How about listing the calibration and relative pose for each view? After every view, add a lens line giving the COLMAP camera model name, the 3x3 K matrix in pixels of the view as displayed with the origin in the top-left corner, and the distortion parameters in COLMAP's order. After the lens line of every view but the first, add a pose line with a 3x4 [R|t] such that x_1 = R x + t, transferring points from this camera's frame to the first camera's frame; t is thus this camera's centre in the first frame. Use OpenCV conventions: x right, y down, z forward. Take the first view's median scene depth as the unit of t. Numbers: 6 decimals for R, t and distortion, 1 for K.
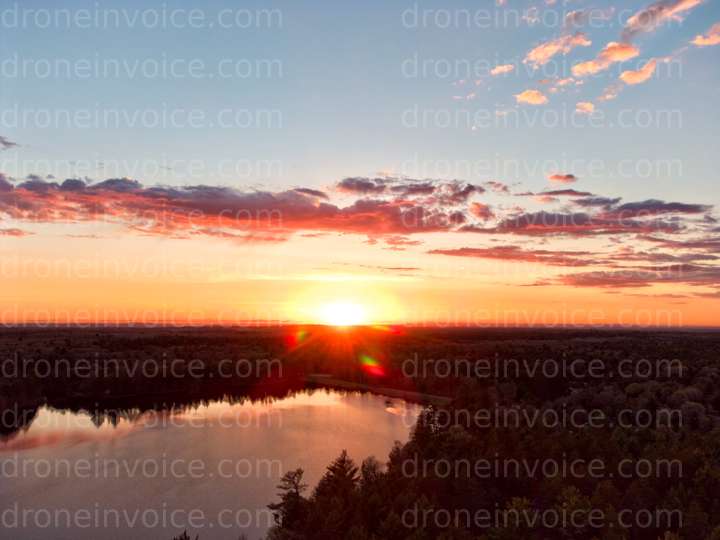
lens RADIAL K [[533.7, 0, 362.5], [0, 533.7, 270.3], [0, 0, 1]] dist [0.027735, -0.011542]
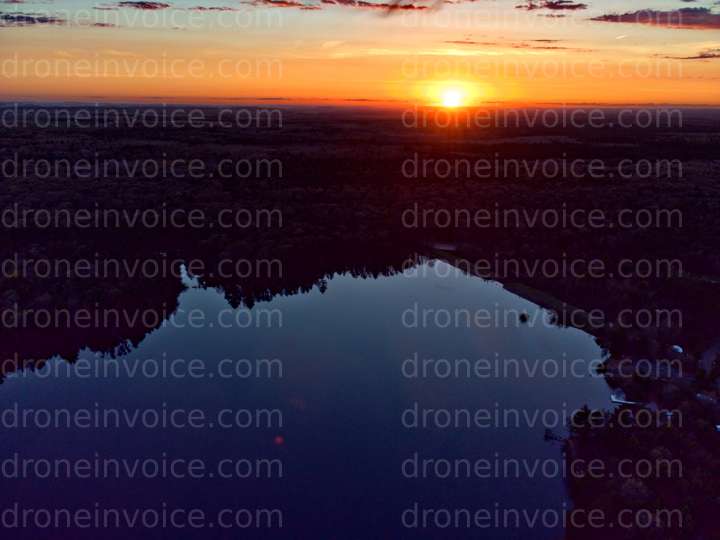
lens RADIAL K [[533.7, 0, 362.5], [0, 533.7, 270.3], [0, 0, 1]] dist [0.027735, -0.011542]
pose [[0.999999, -0.001093, 0.000506, -0.000285], [0.001095, 0.999996, -0.002449, 0.188762], [-0.000503, 0.002449, 0.999997, 0.001198]]
